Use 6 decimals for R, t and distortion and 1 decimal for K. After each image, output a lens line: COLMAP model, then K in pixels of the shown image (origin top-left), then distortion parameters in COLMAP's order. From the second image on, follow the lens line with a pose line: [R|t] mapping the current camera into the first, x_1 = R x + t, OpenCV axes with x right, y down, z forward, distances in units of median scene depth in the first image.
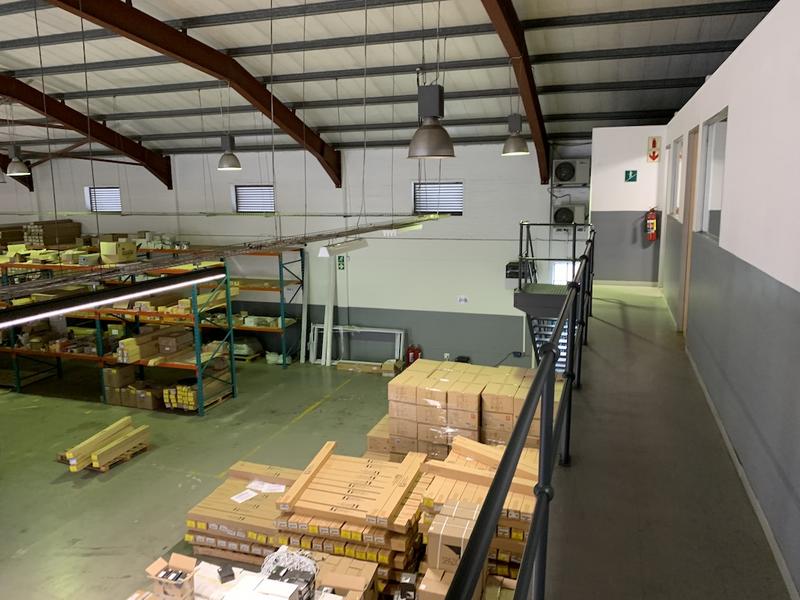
lens RADIAL K [[612.8, 0, 397.7], [0, 612.8, 290.9], [0, 0, 1]] dist [0.001666, 0.001464]
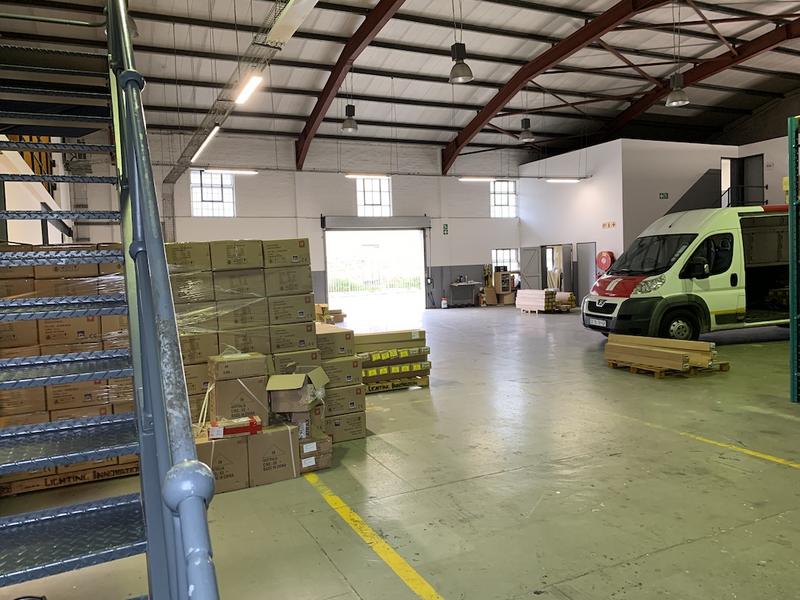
lens RADIAL K [[608.3, 0, 386.1], [0, 608.3, 299.1], [0, 0, 1]] dist [0.003262, -0.008358]
pose [[-0.719550, 0.083831, -0.689363, 0.223170], [-0.066764, 0.979738, 0.188830, 0.033578], [0.691224, 0.181897, -0.699373, 0.867489]]
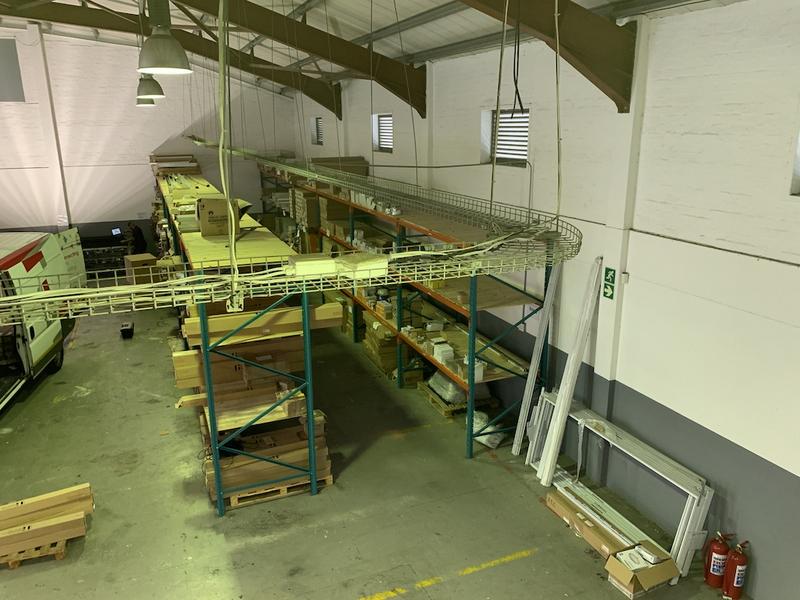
lens RADIAL K [[618.6, 0, 396.6], [0, 618.6, 288.4], [0, 0, 1]] dist [-0.002100, -0.006458]
pose [[0.667008, 0.202770, -0.716927, 0.131980], [-0.127783, 0.979129, 0.158044, -0.094547], [0.734011, -0.013806, 0.678998, 0.570890]]
